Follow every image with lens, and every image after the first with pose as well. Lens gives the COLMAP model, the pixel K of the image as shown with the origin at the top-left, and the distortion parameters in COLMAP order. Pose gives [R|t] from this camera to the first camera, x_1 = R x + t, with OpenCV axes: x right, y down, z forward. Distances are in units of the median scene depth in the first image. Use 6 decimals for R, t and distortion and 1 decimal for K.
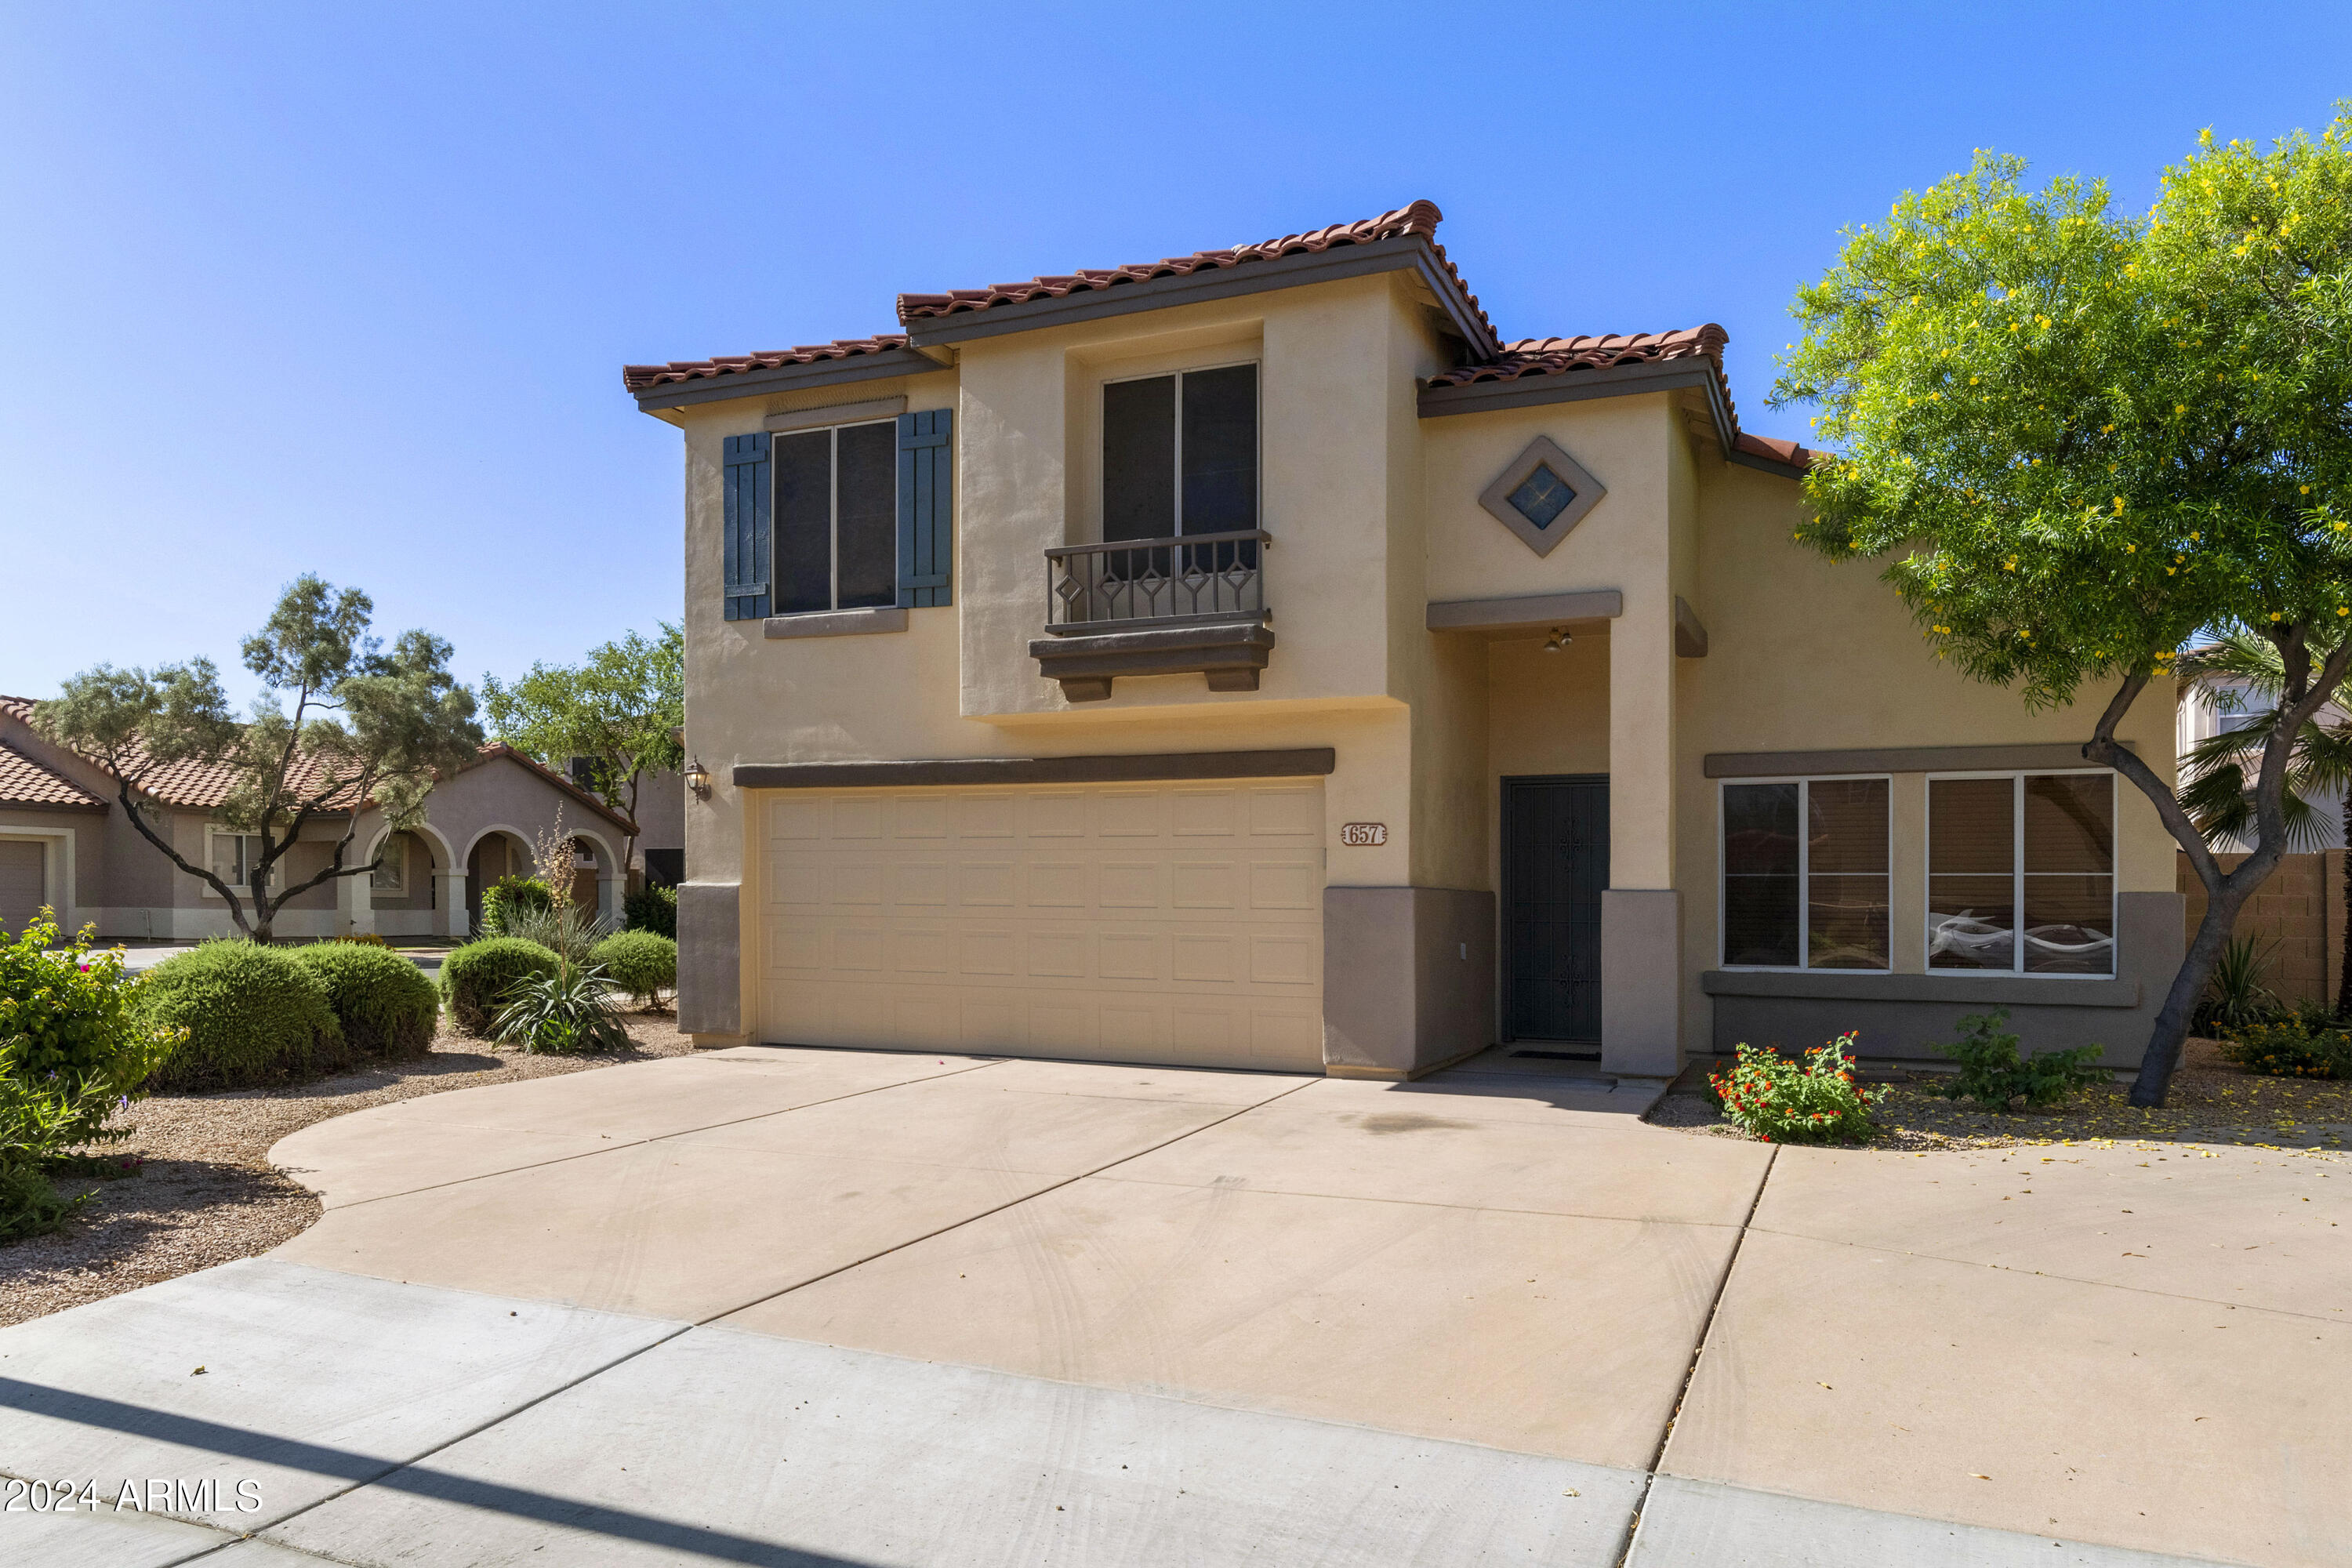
lens RADIAL K [[1439.8, 0, 1213.2], [0, 1439.8, 899.5], [0, 0, 1]] dist [-0.003693, -0.000115]
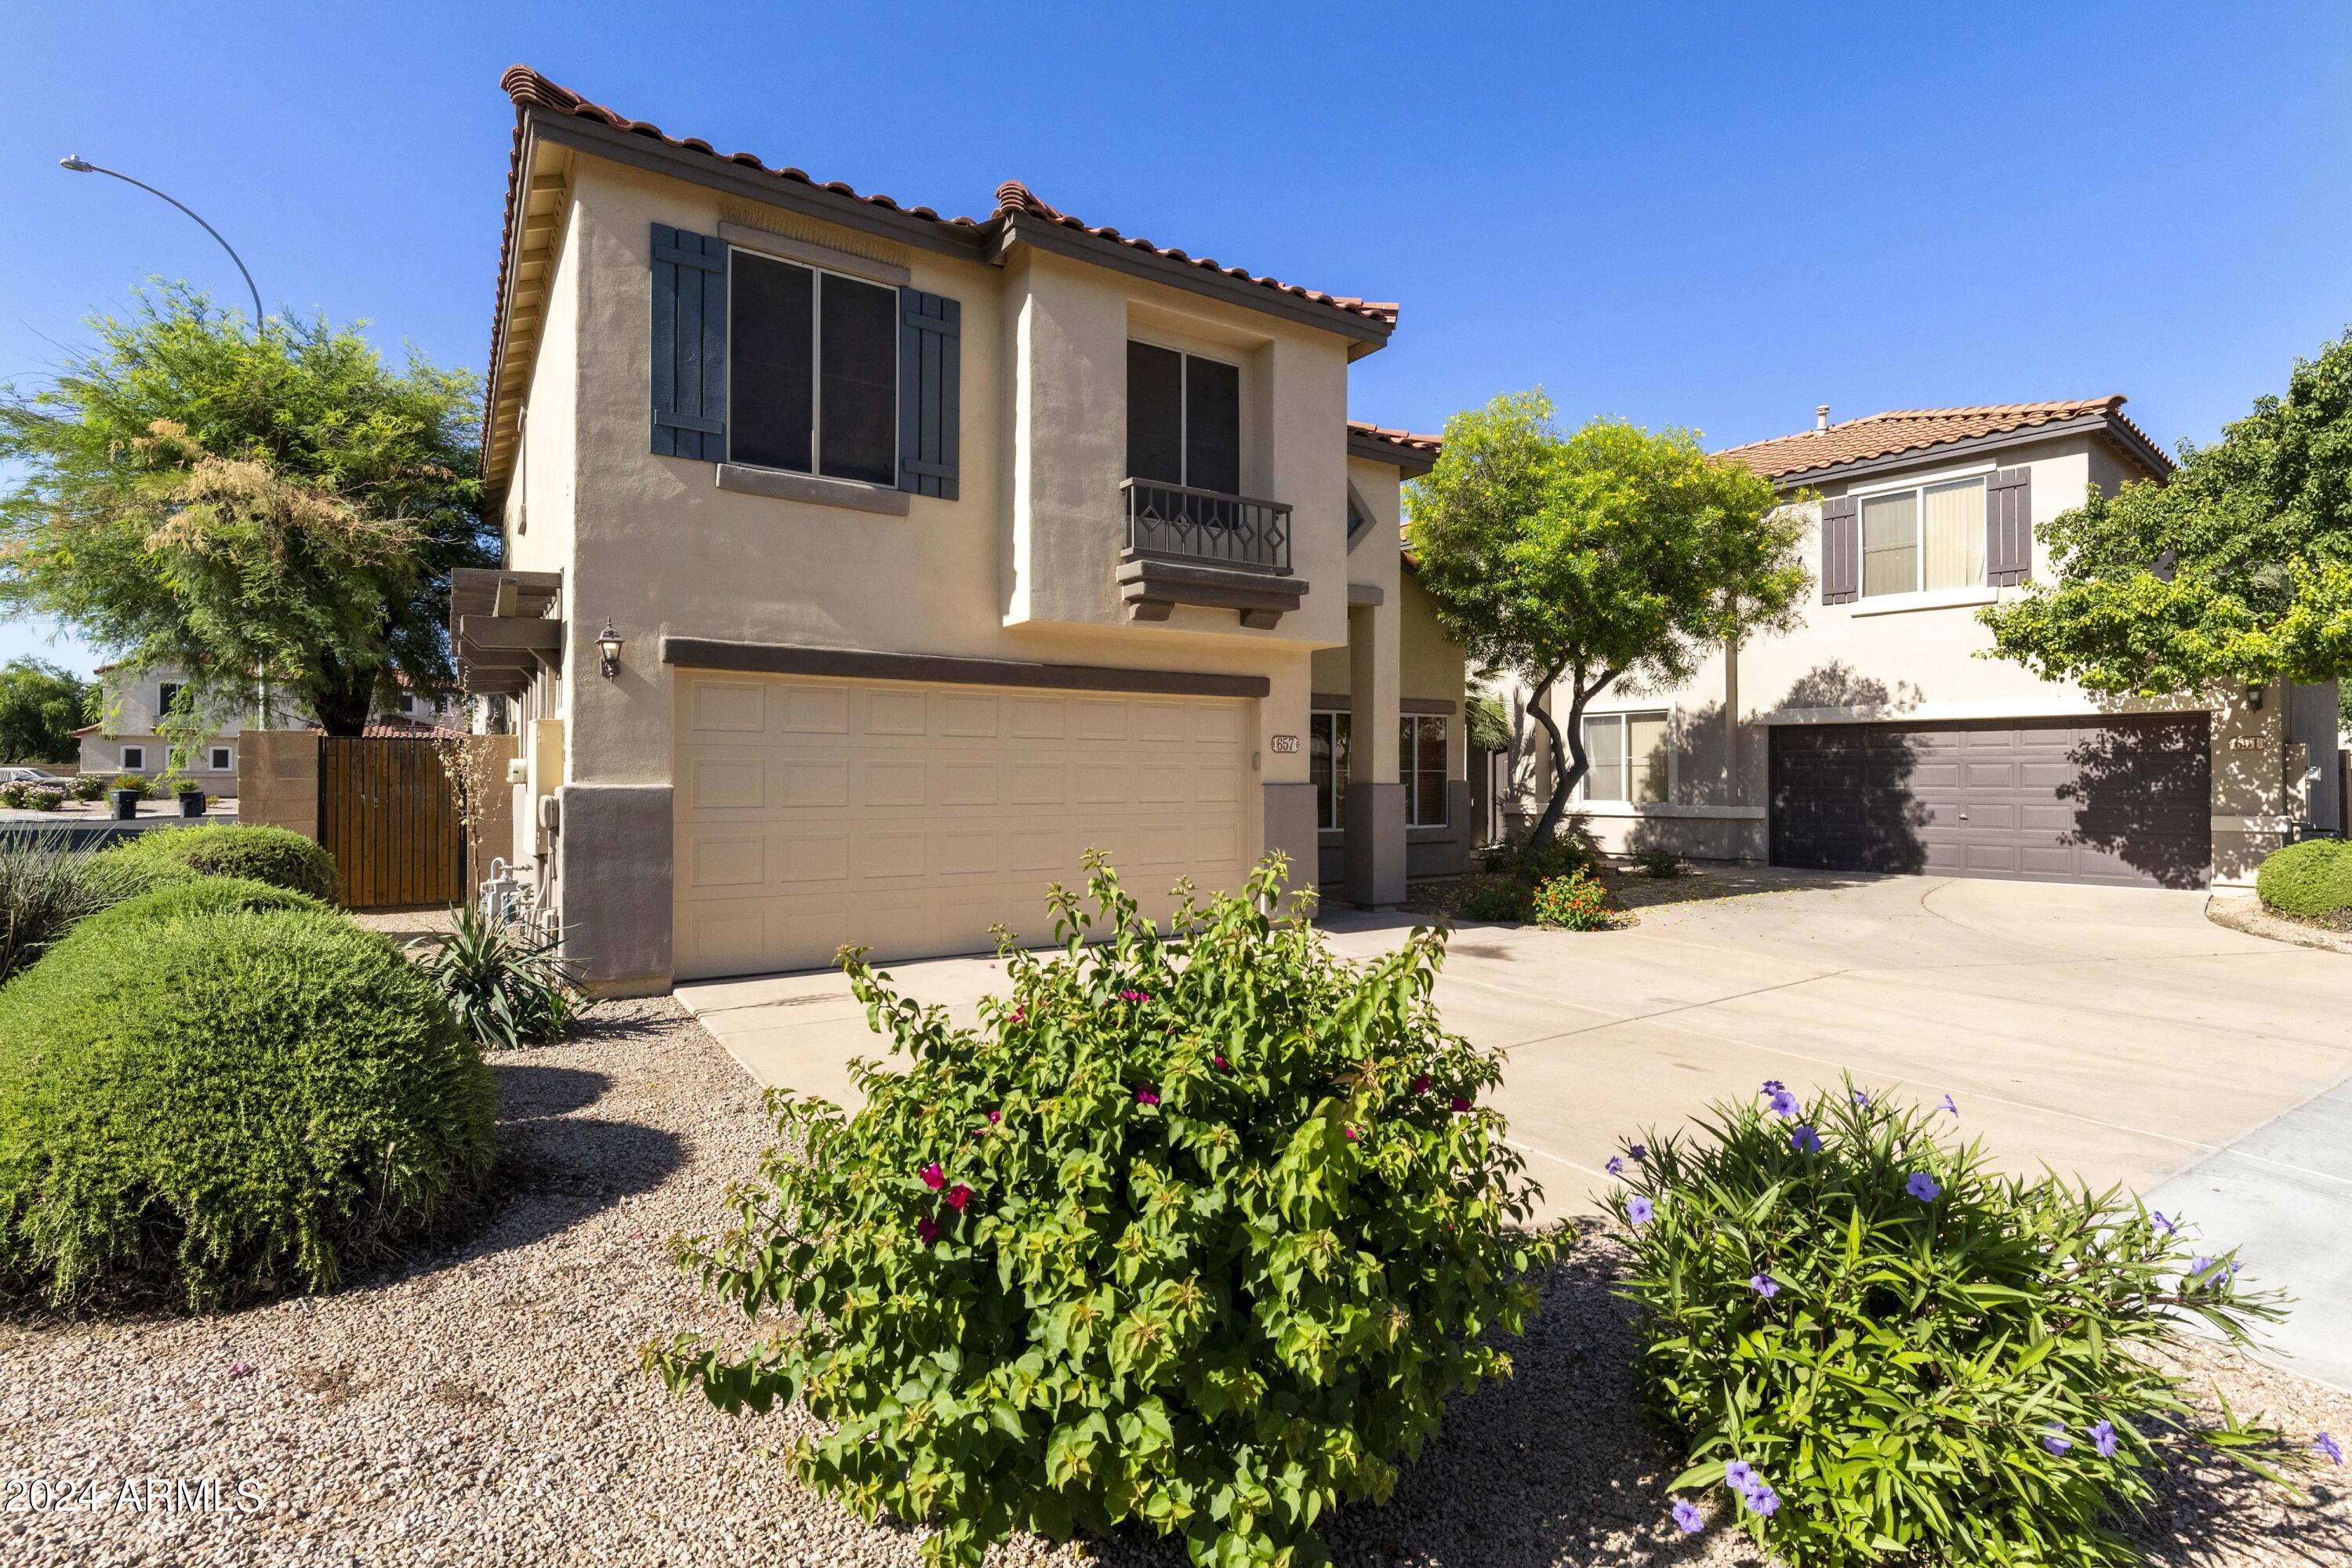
lens RADIAL K [[1171.3, 0, 1175.2], [0, 1171.3, 767.8], [0, 0, 1]] dist [0.000906, -0.000057]
pose [[0.560919, 0.003187, 0.827865, -0.737330], [0.008931, 0.999911, -0.009900, -0.012099], [-0.827823, 0.012947, 0.560840, 0.418233]]
